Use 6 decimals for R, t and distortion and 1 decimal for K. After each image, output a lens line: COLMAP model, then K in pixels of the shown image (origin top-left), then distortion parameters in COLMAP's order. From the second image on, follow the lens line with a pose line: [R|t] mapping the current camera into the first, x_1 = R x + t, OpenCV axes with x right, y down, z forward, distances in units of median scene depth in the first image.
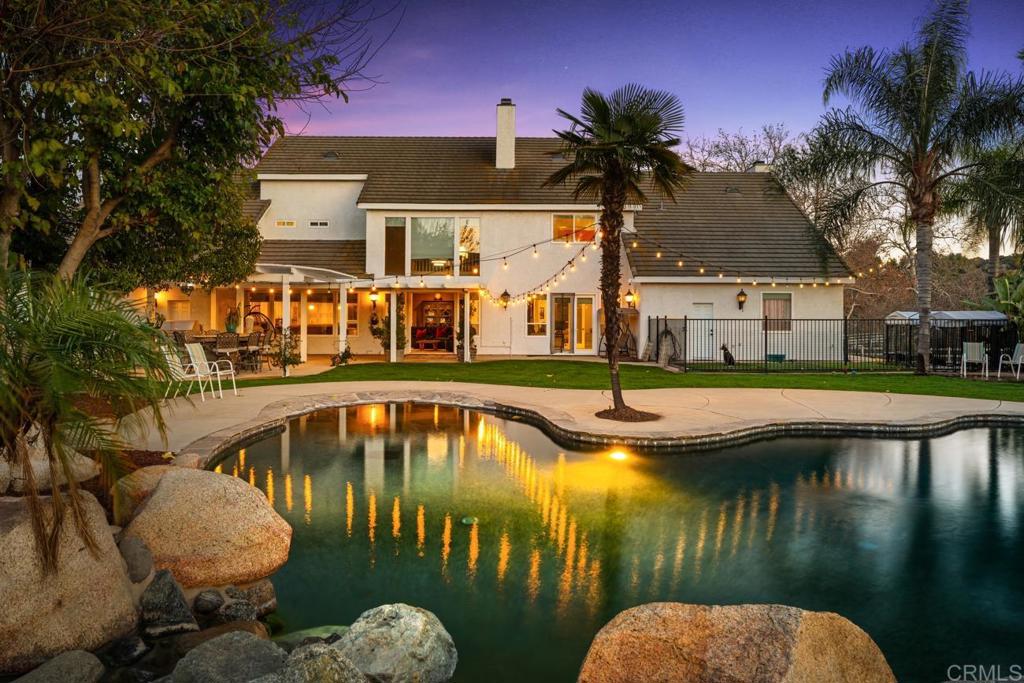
lens RADIAL K [[646.9, 0, 512.2], [0, 646.9, 333.7], [0, 0, 1]] dist [0.000672, 0.002949]
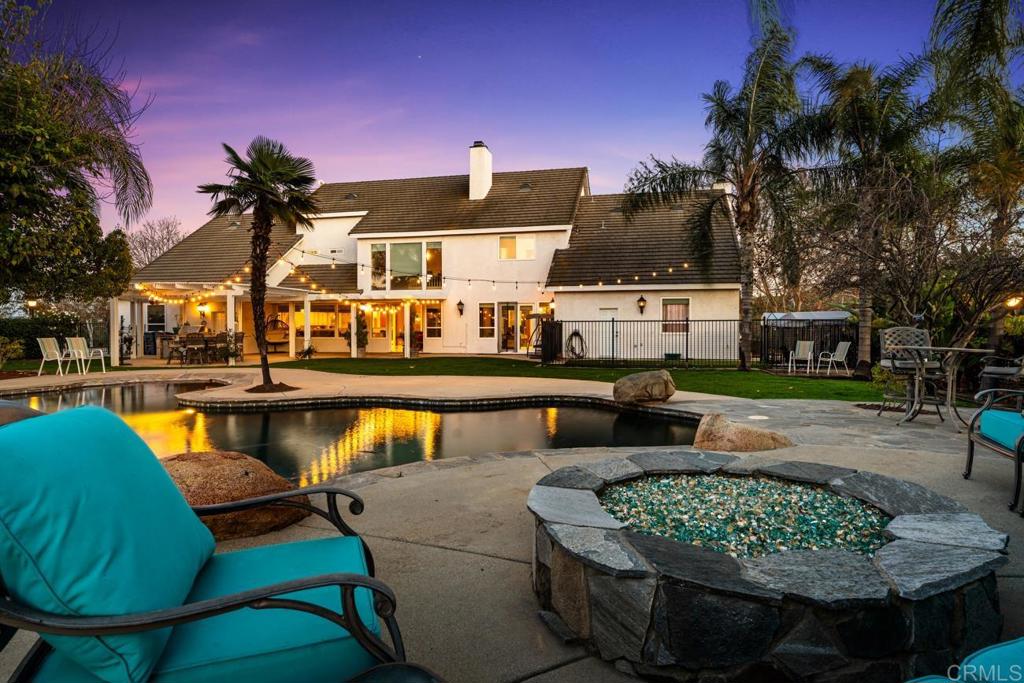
lens RADIAL K [[559.3, 0, 511.8], [0, 559.3, 348.3], [0, 0, 1]] dist [-0.003354, -0.001323]
pose [[0.971725, 0.002738, -0.236101, 0.331484], [0.000357, 0.999915, 0.013068, 0.009575], [0.236117, -0.012783, 0.971641, -0.001035]]
